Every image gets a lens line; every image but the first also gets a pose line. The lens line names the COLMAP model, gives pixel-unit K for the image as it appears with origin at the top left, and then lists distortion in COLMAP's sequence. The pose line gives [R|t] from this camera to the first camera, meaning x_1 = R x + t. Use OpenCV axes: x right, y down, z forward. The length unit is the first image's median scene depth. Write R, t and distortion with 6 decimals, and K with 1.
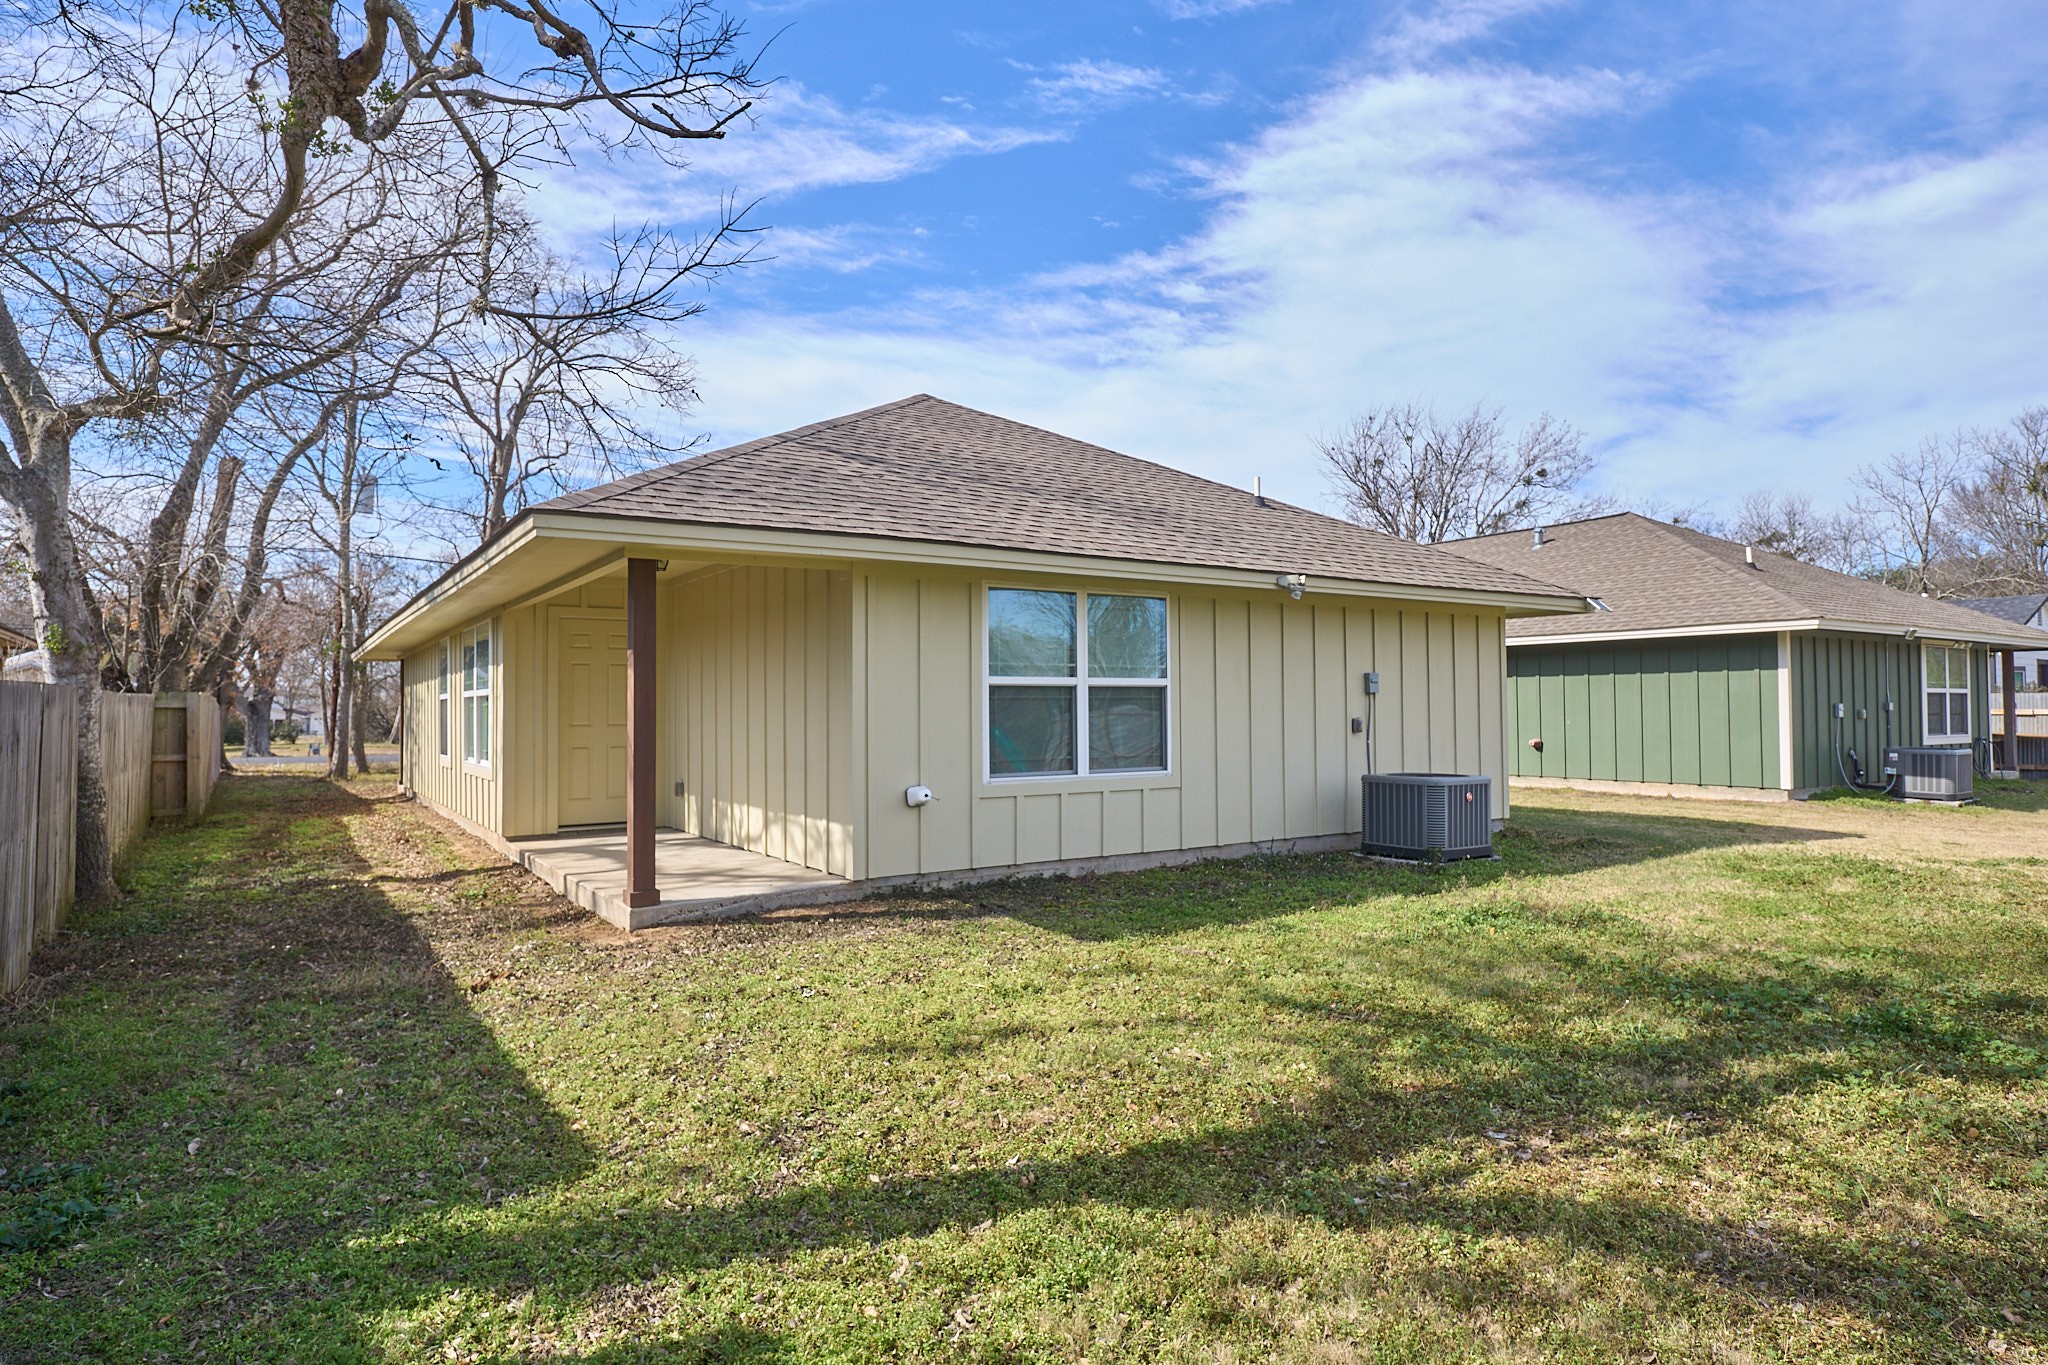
lens RADIAL K [[1171.3, 0, 1022.7], [0, 1171.3, 672.0], [0, 0, 1]] dist [0.000297, 0.000460]
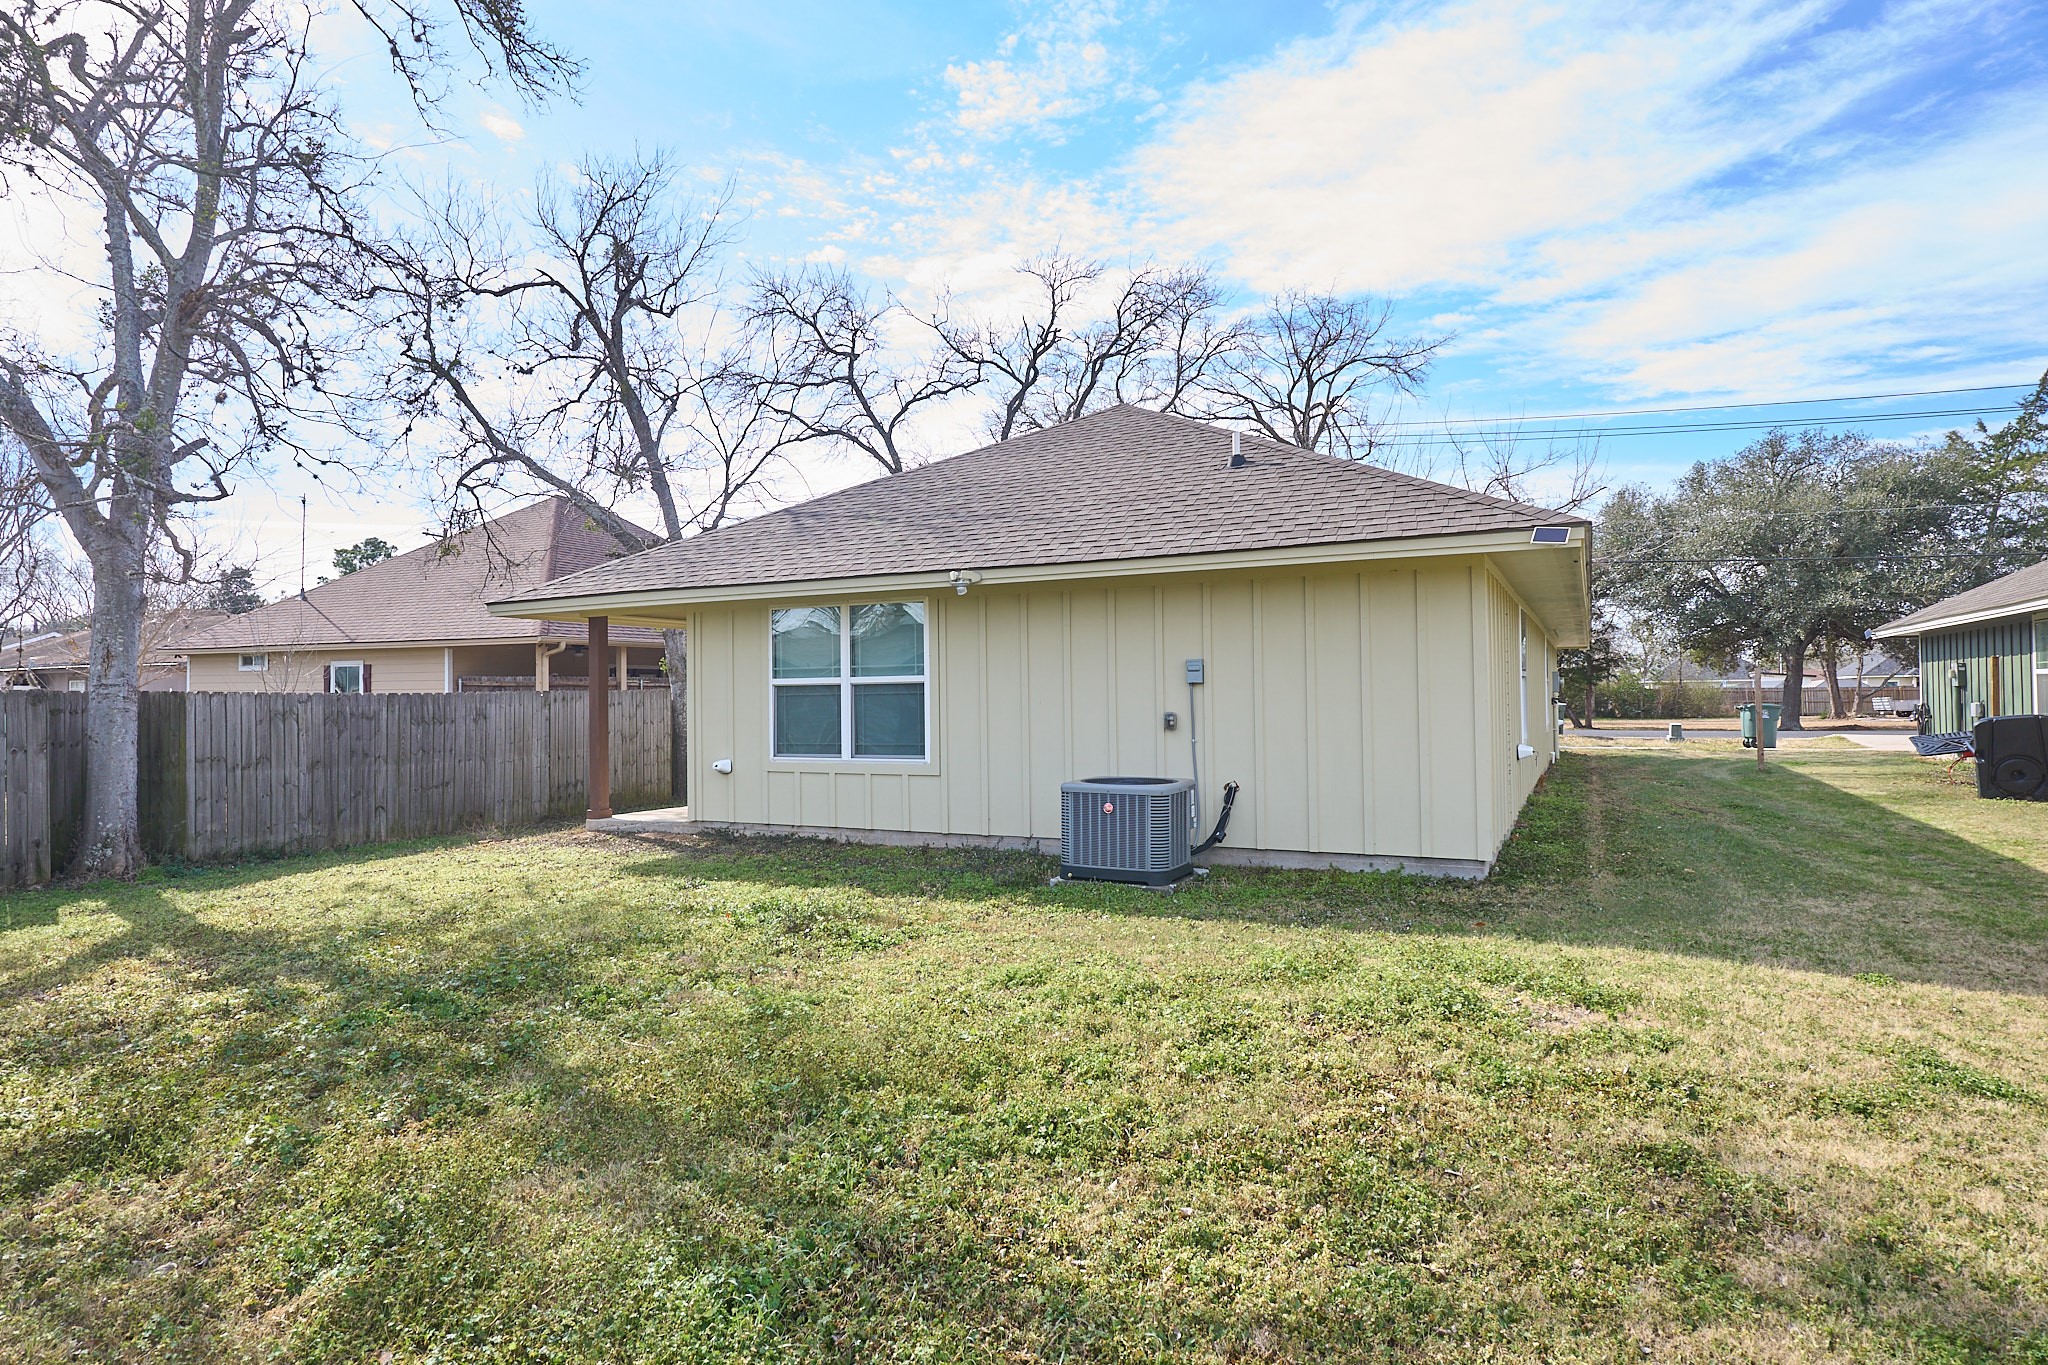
lens RADIAL K [[1171.3, 0, 1022.7], [0, 1171.3, 672.0], [0, 0, 1]] dist [0.000297, 0.000460]
pose [[0.471112, -0.021319, -0.881816, 1.194668], [0.033593, 0.999416, -0.006214, 0.012962], [0.881433, -0.026695, 0.471554, 0.596387]]
